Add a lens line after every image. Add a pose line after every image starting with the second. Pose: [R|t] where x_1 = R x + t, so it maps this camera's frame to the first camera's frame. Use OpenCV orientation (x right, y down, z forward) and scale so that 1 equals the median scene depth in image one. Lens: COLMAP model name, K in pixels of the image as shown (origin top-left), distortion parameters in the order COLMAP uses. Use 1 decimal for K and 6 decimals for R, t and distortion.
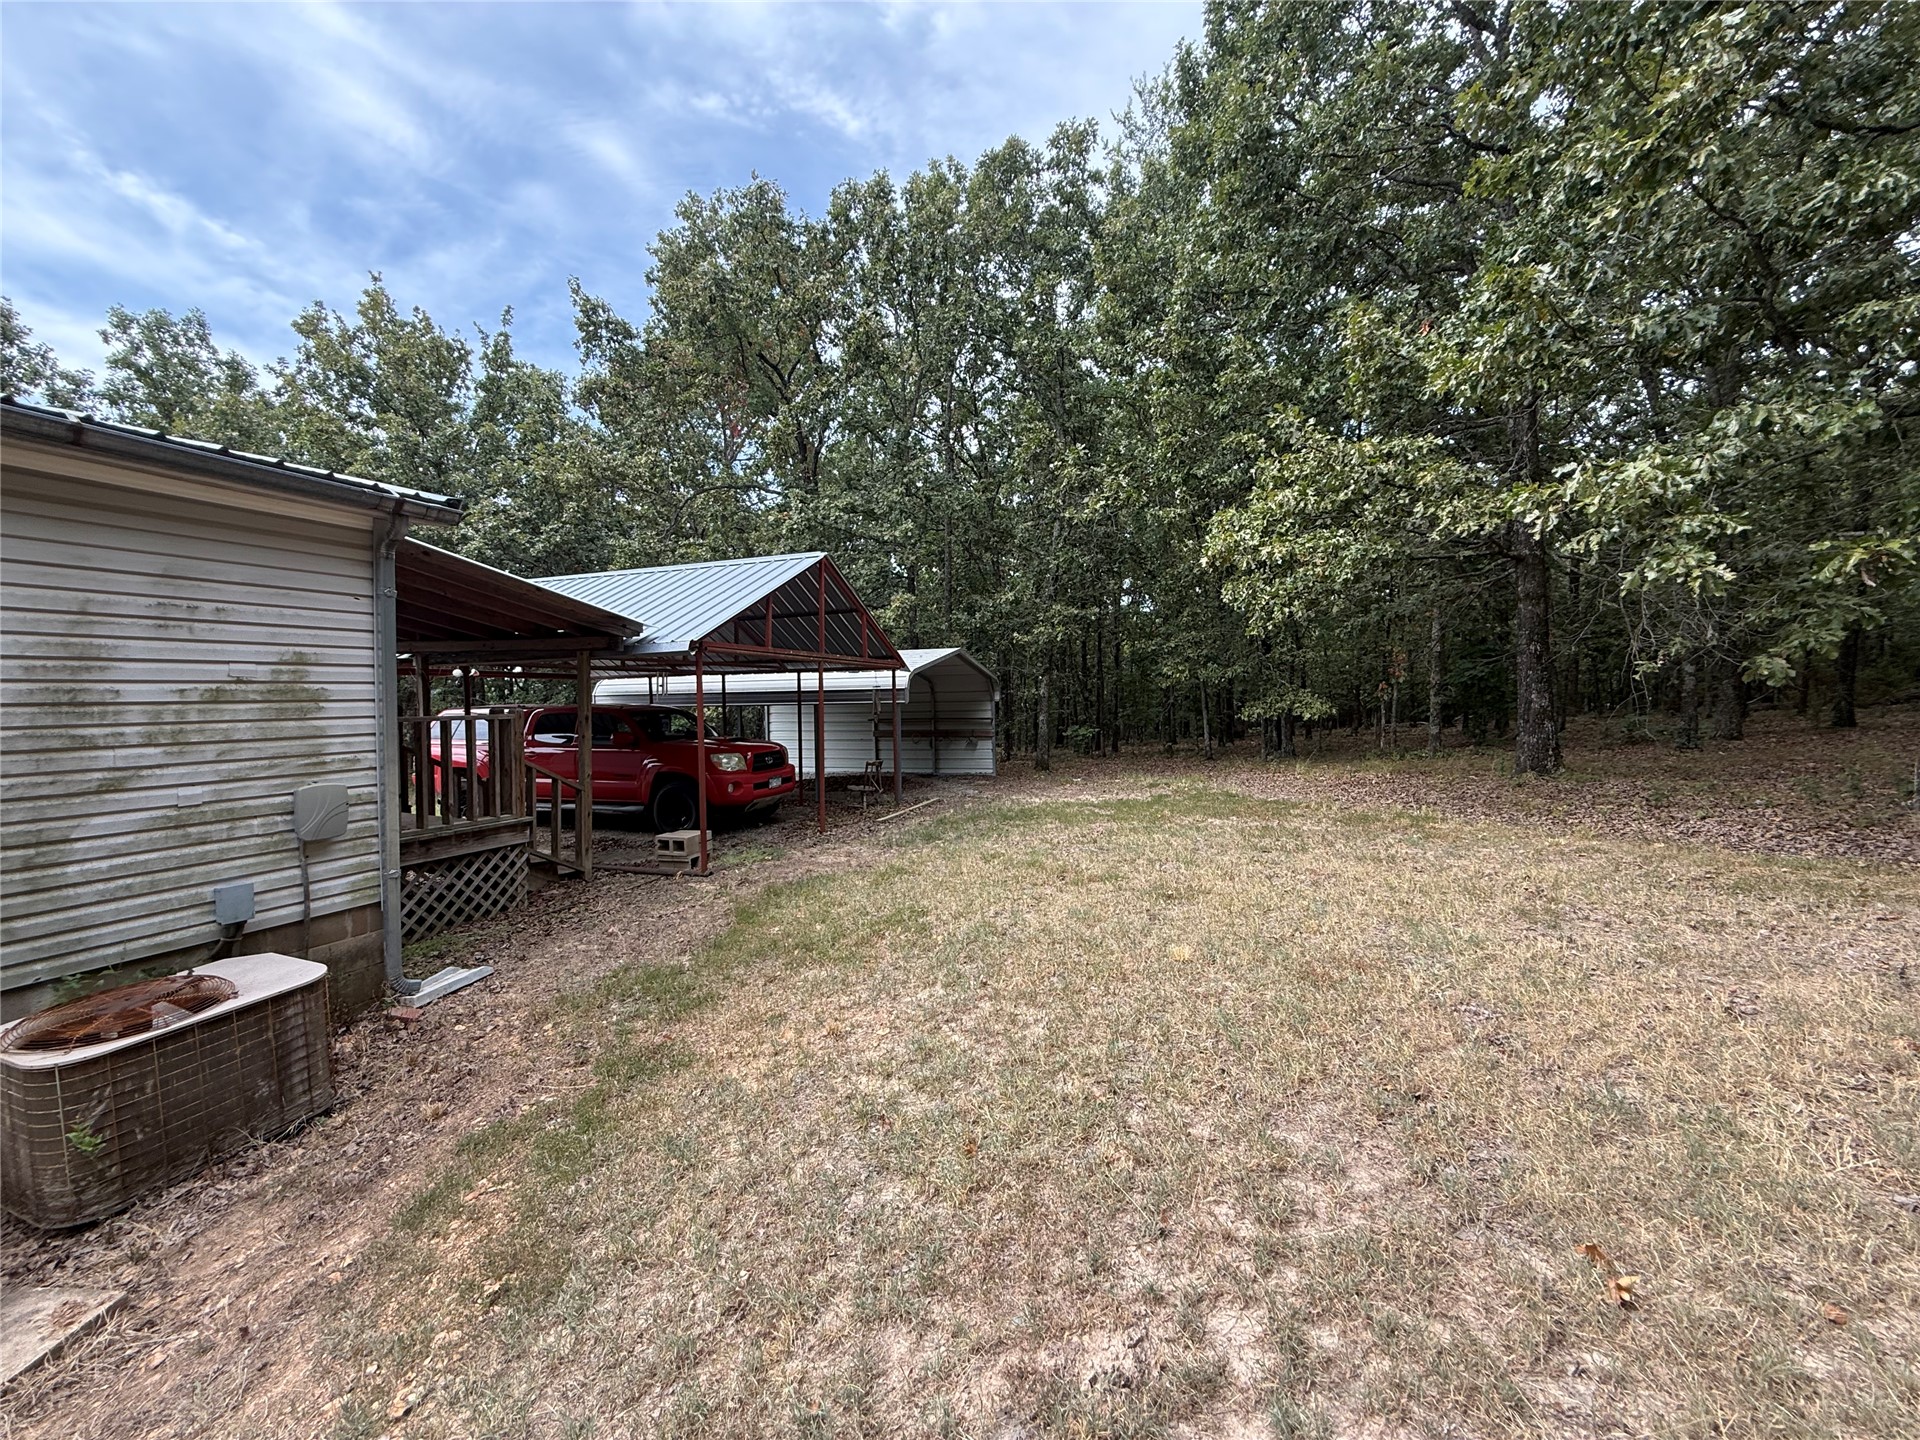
lens RADIAL K [[774.1, 0, 957.8], [0, 774.1, 714.9], [0, 0, 1]] dist [0.000709, 0.000141]
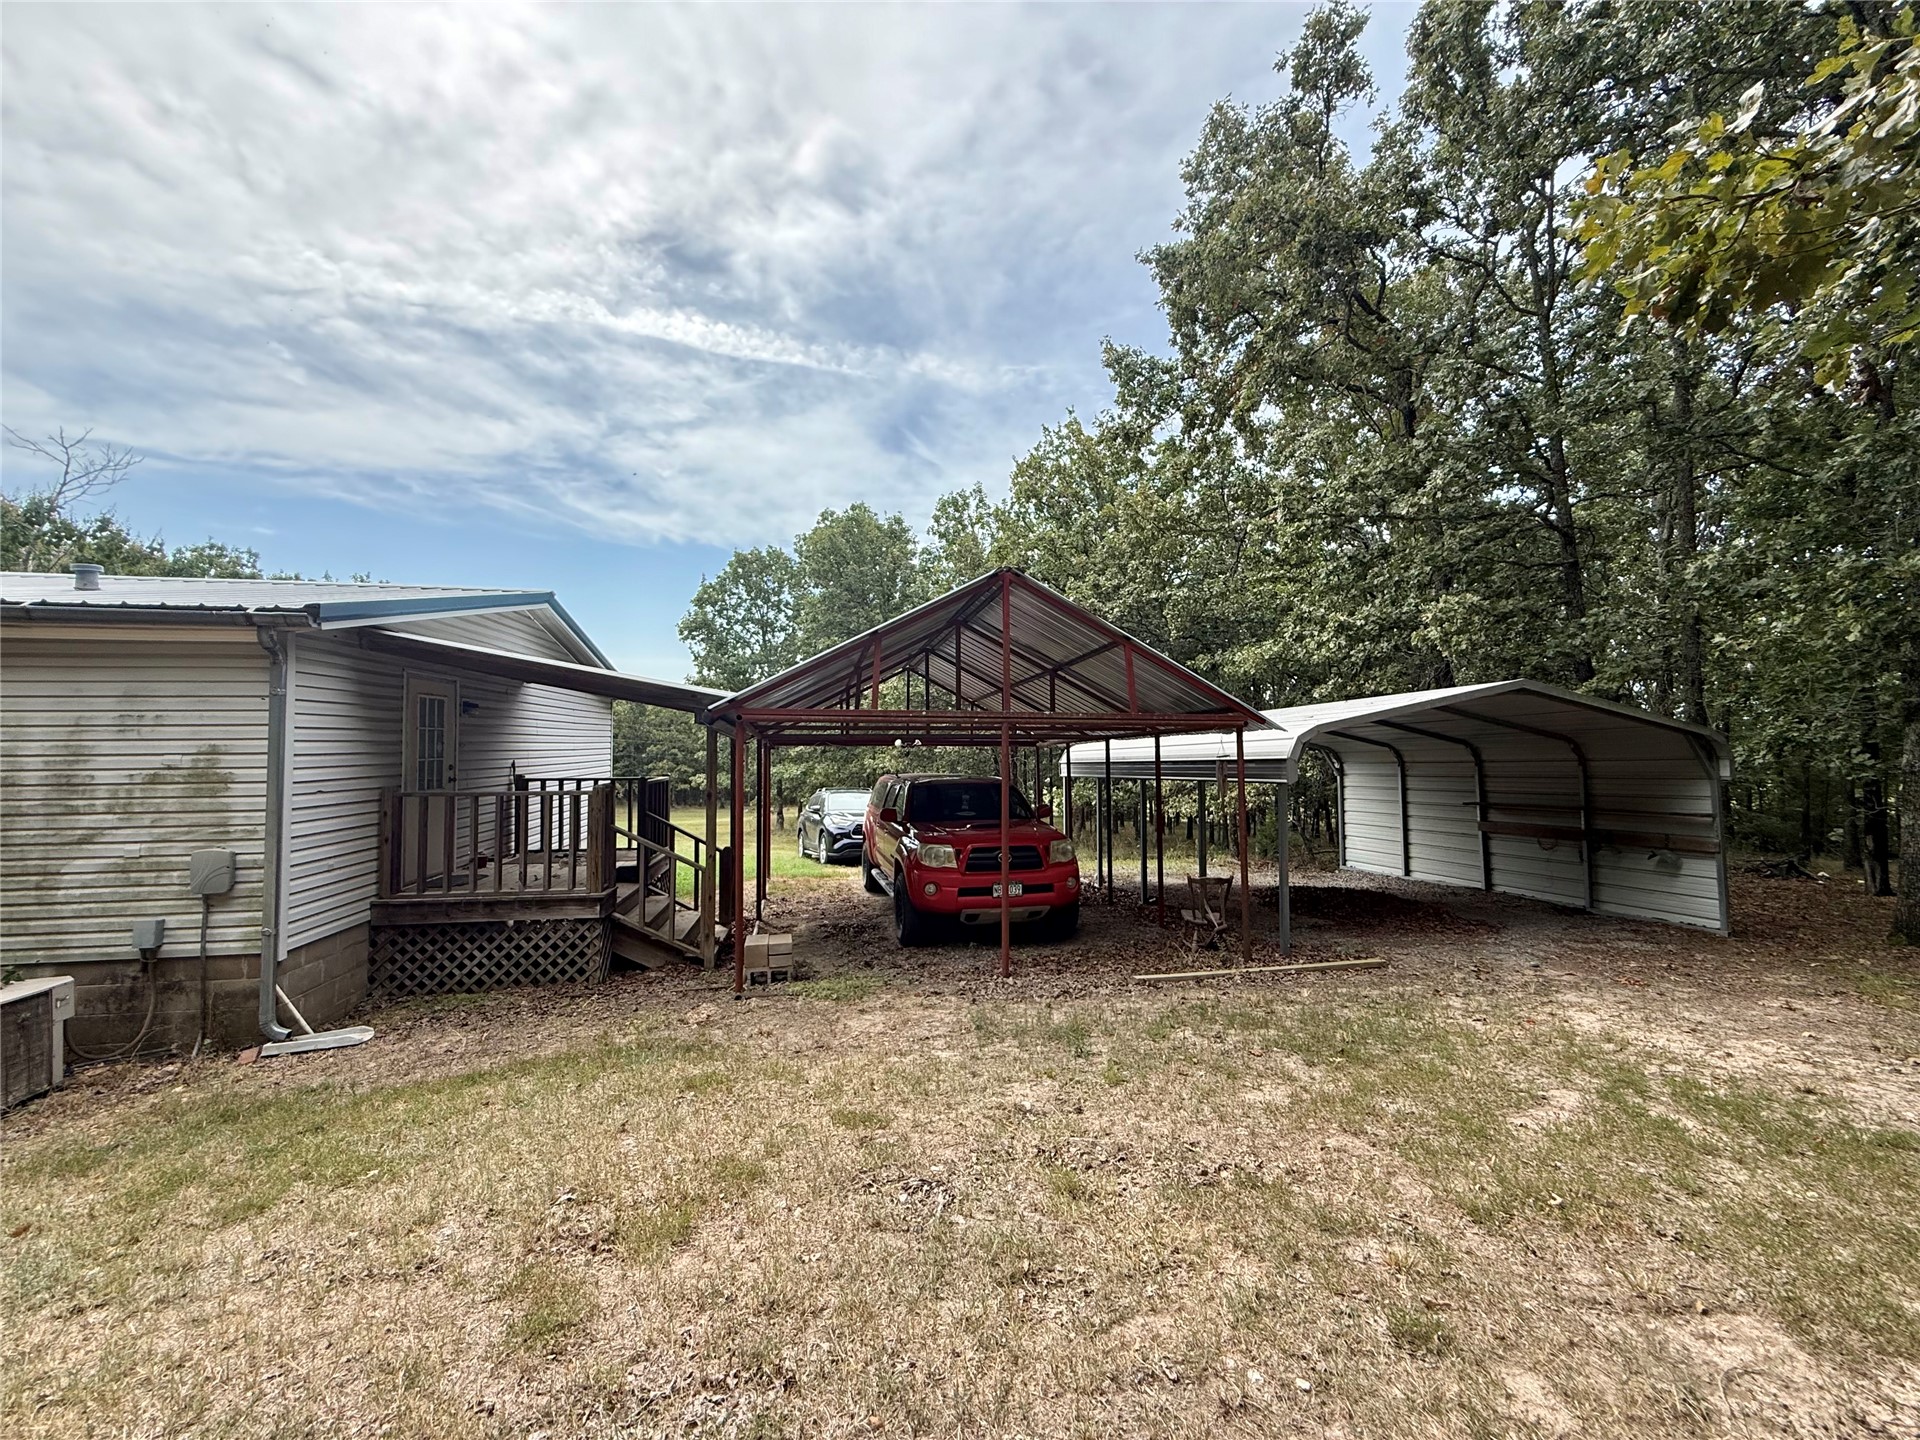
lens RADIAL K [[774.1, 0, 963.9], [0, 774.1, 721.8], [0, 0, 1]] dist [0.000709, 0.000141]
pose [[0.521120, -0.033534, -0.852825, 0.212538], [-0.021137, 0.998414, -0.052174, -0.018456], [0.853222, 0.045215, 0.519584, 0.328775]]
